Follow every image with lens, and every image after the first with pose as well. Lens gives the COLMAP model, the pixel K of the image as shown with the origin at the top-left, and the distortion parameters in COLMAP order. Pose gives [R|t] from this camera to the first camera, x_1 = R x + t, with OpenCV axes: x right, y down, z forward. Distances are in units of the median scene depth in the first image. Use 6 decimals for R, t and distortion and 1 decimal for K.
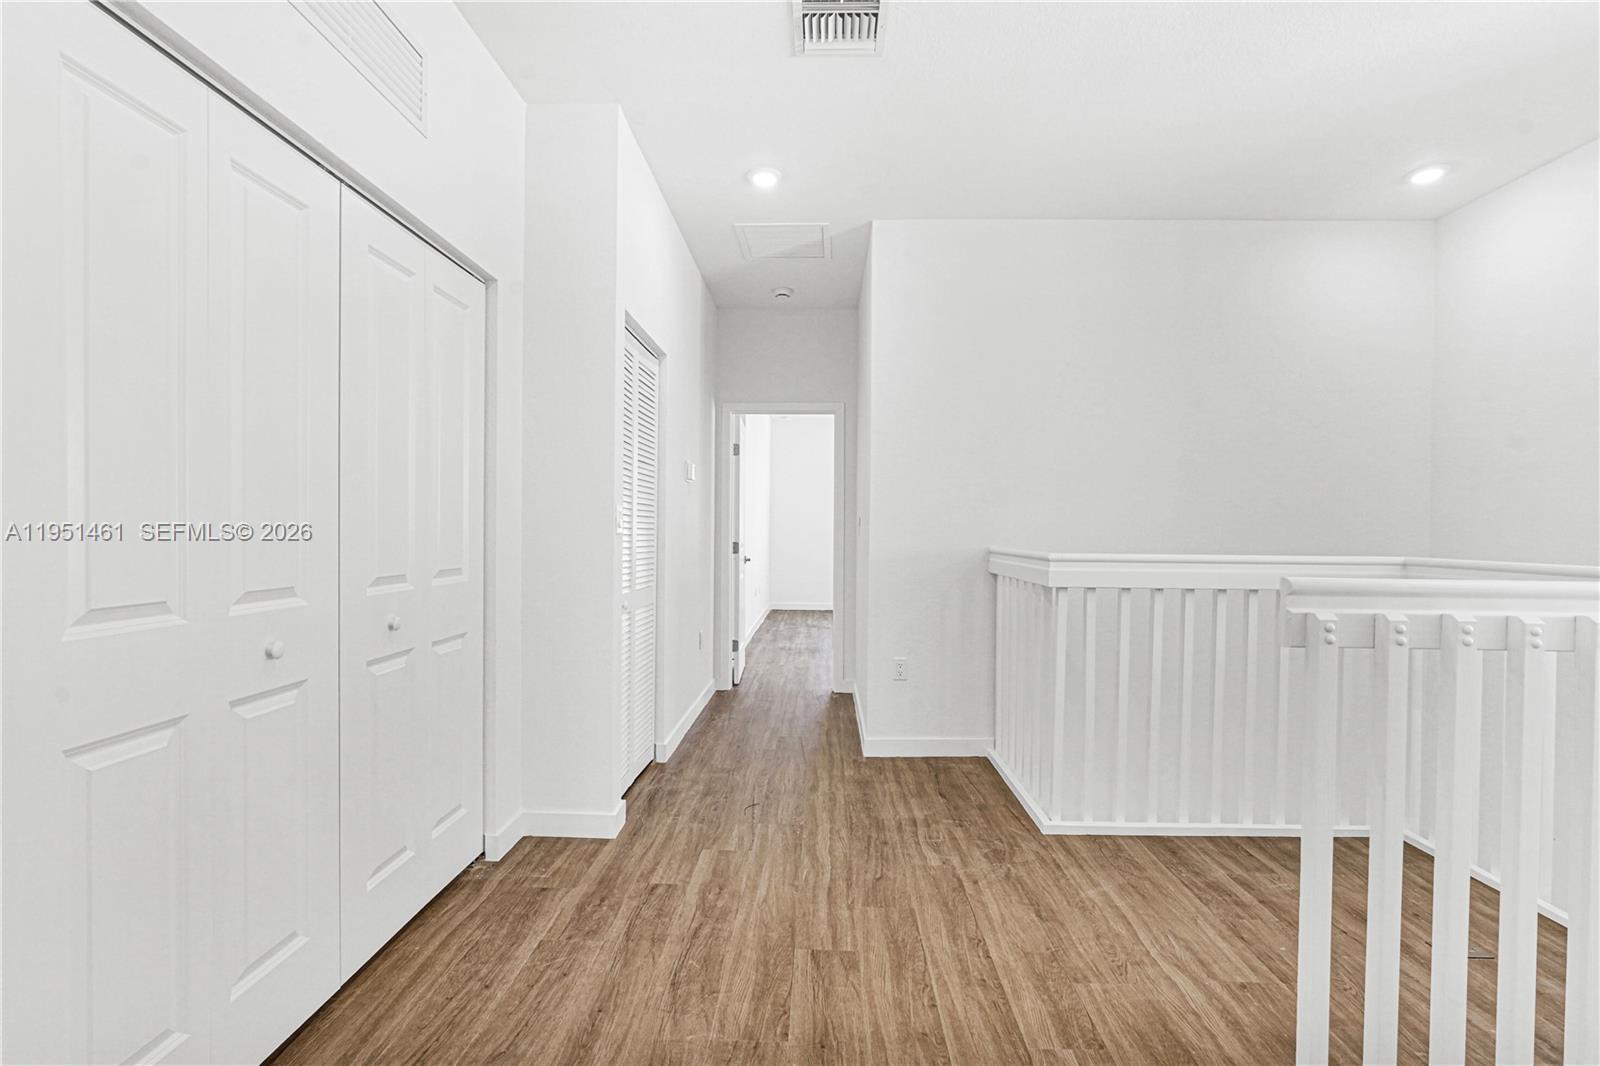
lens RADIAL K [[732.6, 0, 802.9], [0, 732.6, 537.6], [0, 0, 1]] dist [-0.001466, 0.001611]
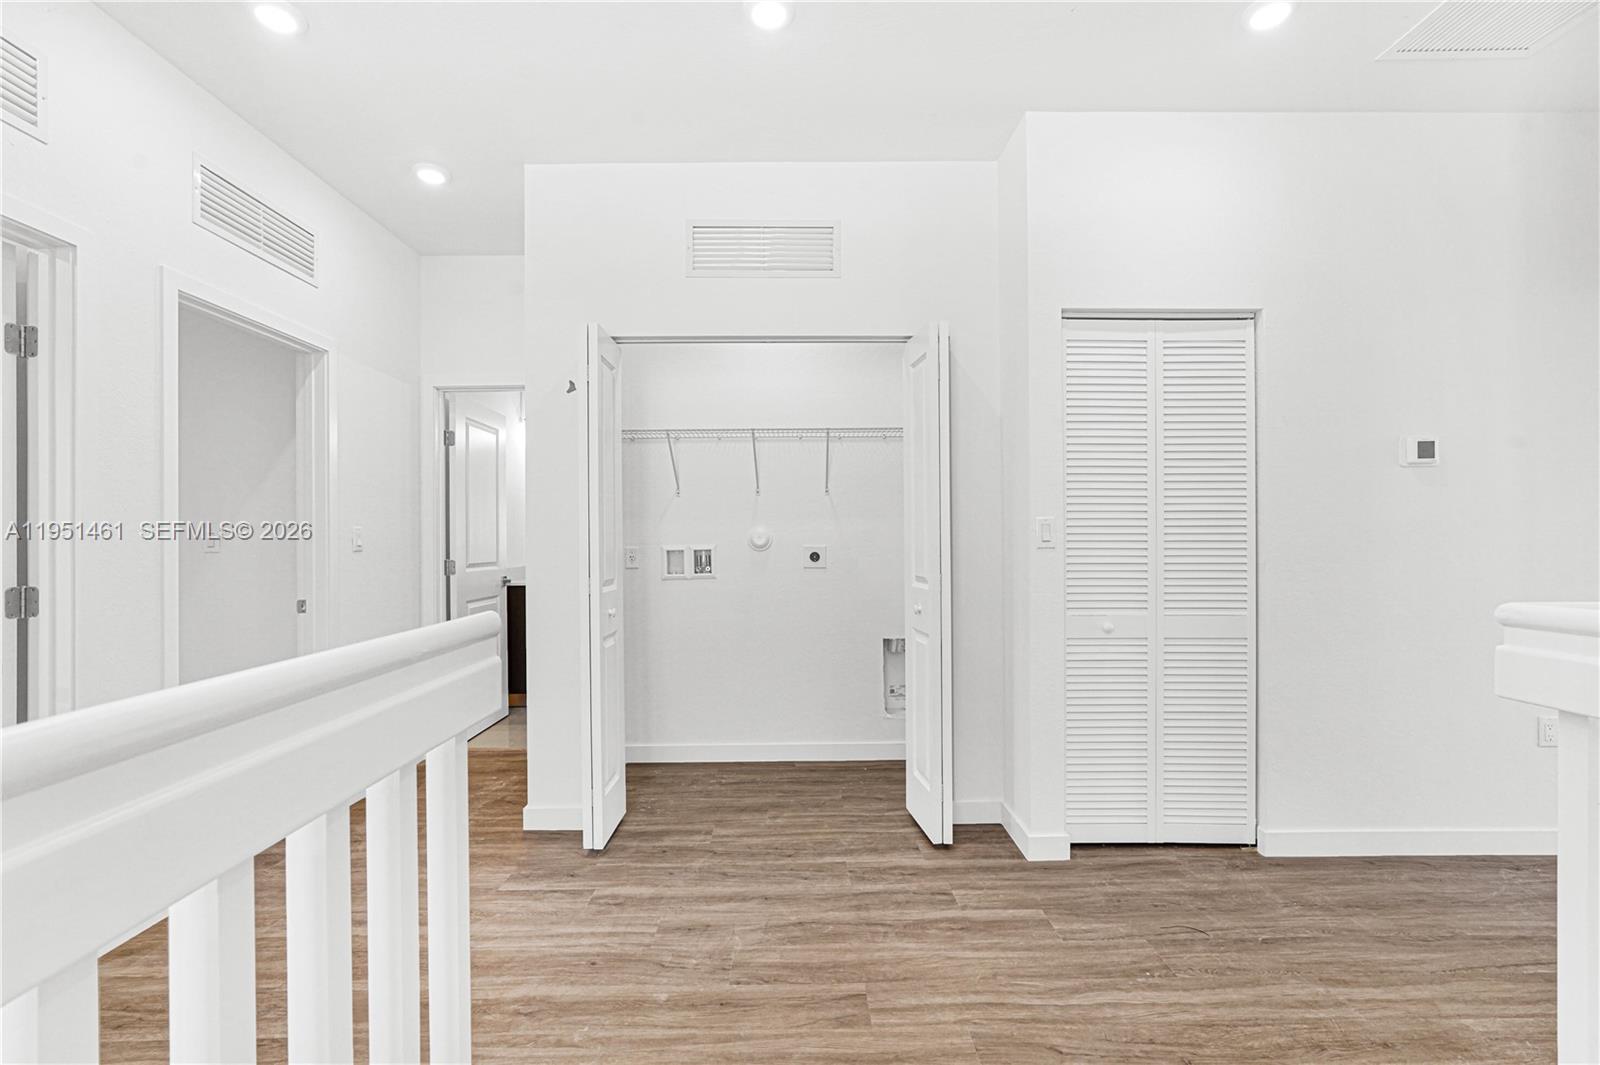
lens RADIAL K [[732.6, 0, 801.7], [0, 732.6, 537.2], [0, 0, 1]] dist [-0.001466, 0.001611]
pose [[0.029850, -0.010372, -0.999501, 0.816504], [-0.002360, 0.999943, -0.010447, -0.013140], [0.999552, 0.002671, 0.029824, 0.756036]]
